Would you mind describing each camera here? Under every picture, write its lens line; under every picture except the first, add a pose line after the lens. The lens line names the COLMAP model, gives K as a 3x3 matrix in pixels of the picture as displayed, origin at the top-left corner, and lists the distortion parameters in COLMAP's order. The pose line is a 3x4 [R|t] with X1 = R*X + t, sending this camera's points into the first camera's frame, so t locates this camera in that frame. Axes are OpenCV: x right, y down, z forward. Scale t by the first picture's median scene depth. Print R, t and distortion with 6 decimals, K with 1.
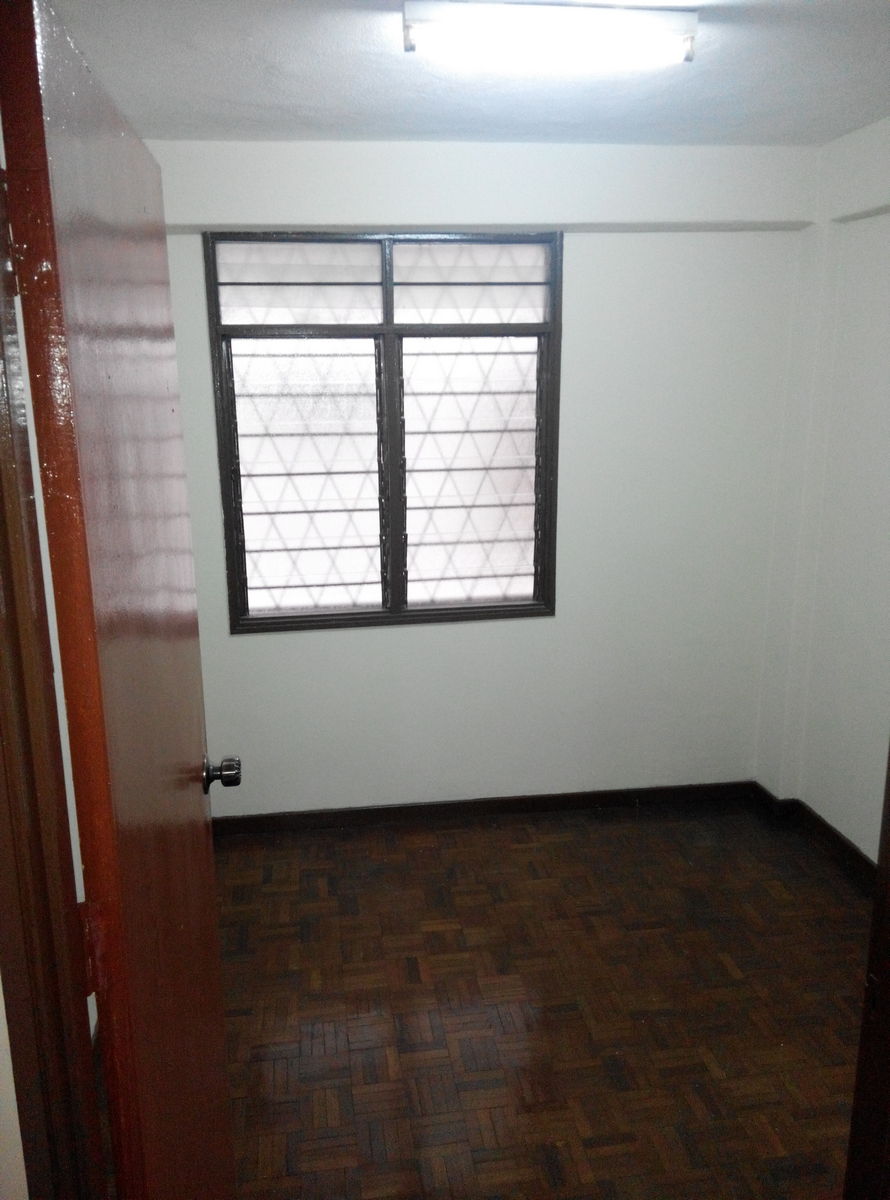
lens RADIAL K [[948.8, 0, 445.0], [0, 948.8, 600.0], [0, 0, 1]] dist [0.135594, -0.000018]
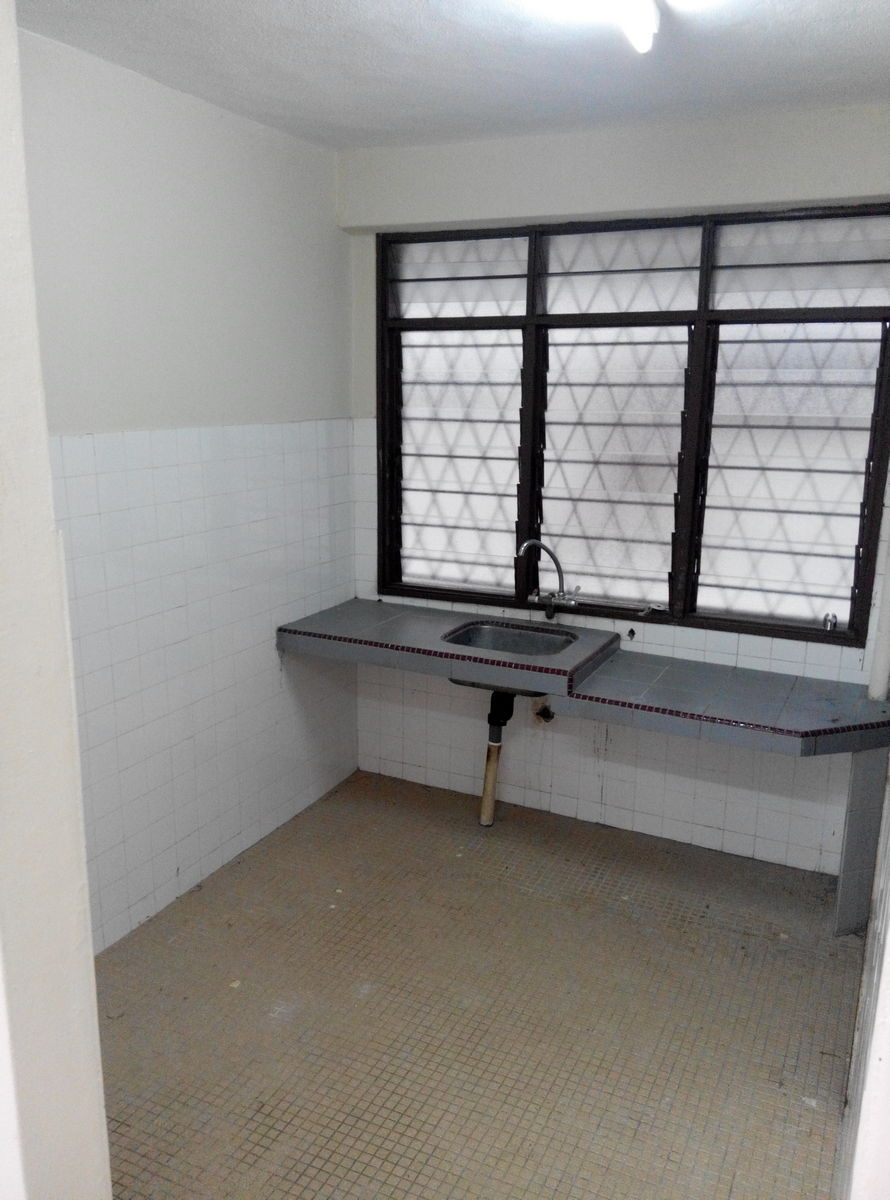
lens RADIAL K [[981.7, 0, 440.5], [0, 981.7, 628.1], [0, 0, 1]] dist [0.149769, -0.284949]
pose [[0.817227, 0.164459, -0.552352, 0.339783], [-0.146860, 0.986206, 0.076350, -0.016474], [0.557290, 0.018723, 0.830107, 0.047856]]
